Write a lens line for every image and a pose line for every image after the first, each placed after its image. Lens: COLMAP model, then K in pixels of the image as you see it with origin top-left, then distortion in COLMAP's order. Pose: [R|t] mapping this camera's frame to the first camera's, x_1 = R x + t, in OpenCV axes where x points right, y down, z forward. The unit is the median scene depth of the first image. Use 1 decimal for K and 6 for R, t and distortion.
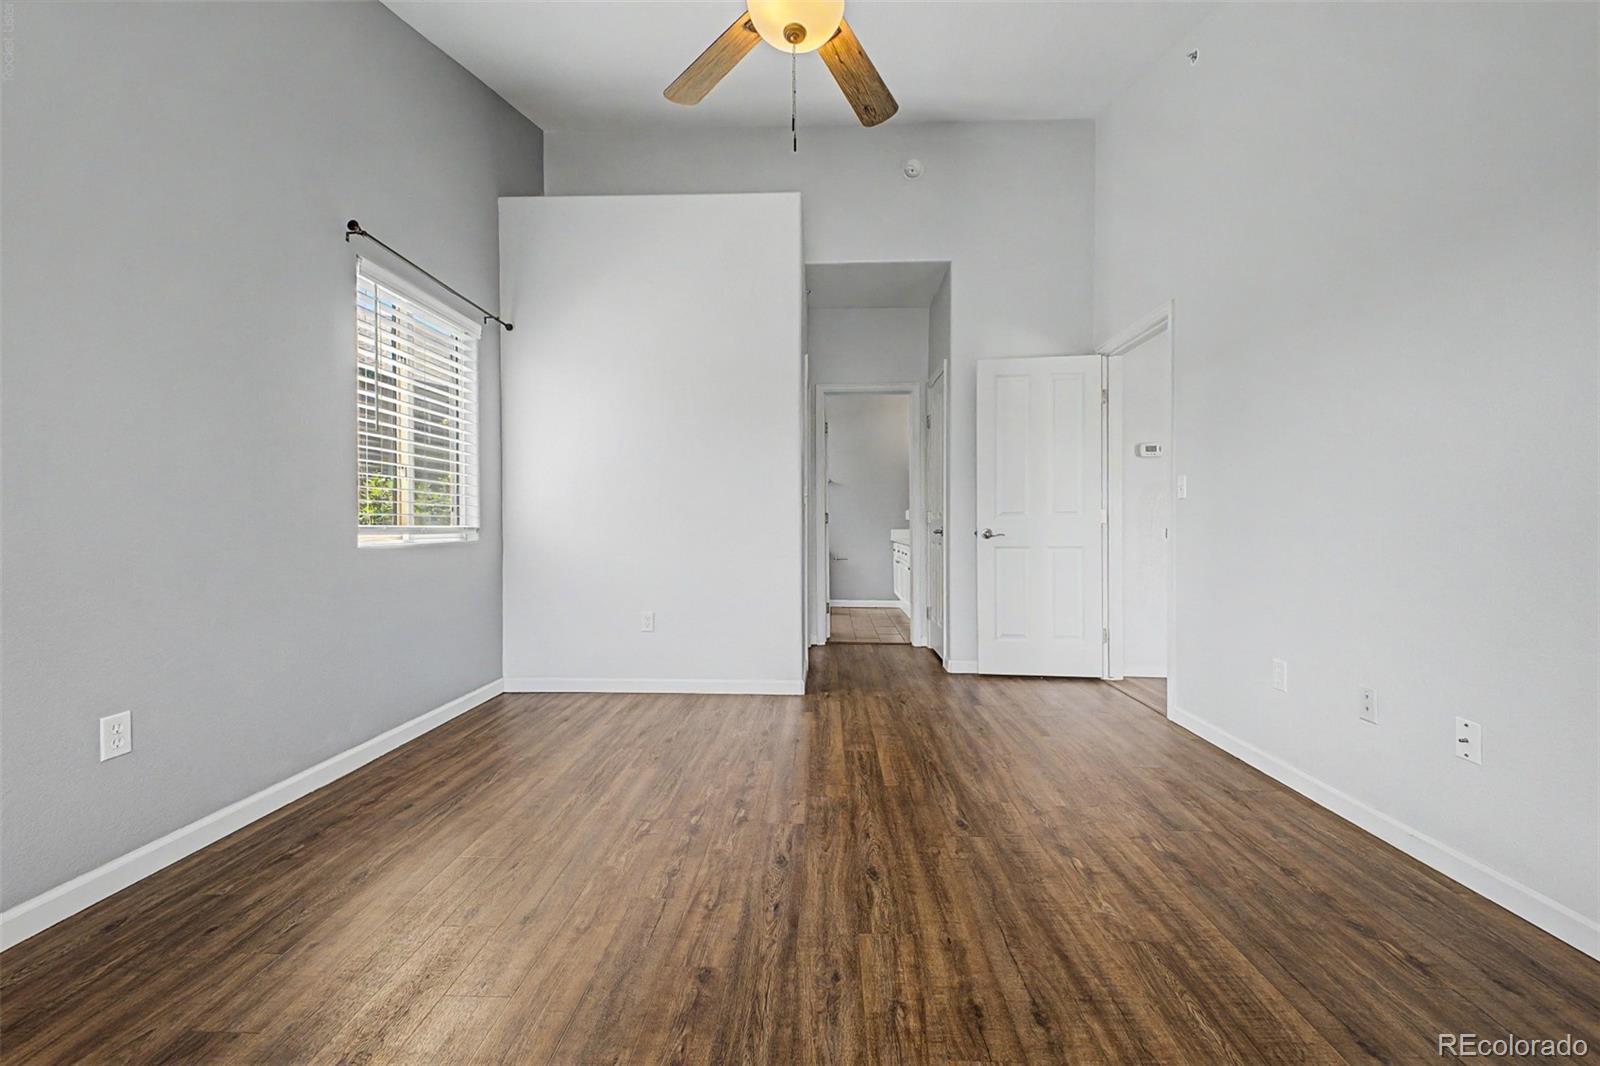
lens RADIAL K [[629.9, 0, 800.0], [0, 629.9, 533.0], [0, 0, 1]] dist [0.001063, 0.000004]
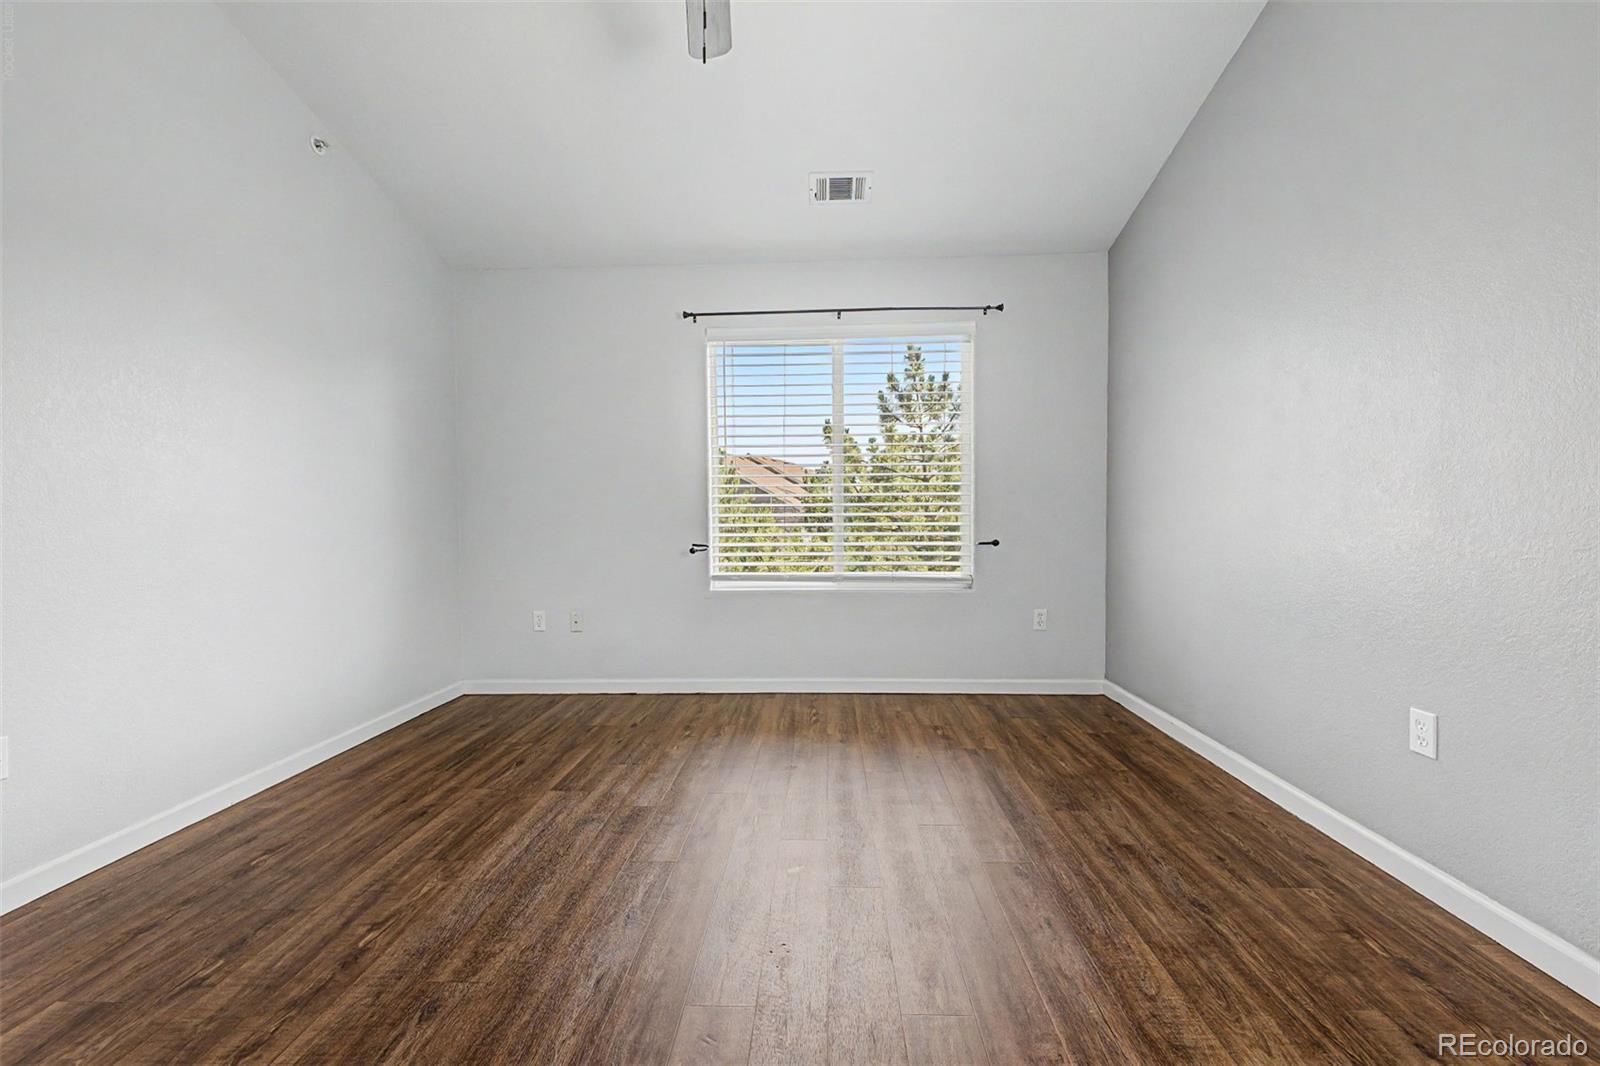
lens RADIAL K [[642.4, 0, 794.5], [0, 642.4, 538.8], [0, 0, 1]] dist [0.023298, -0.000135]
pose [[-0.999901, 0.010059, 0.009884, -0.120227], [0.010439, 0.999178, 0.039167, -0.020610], [-0.009482, 0.039267, -0.999184, 1.748478]]
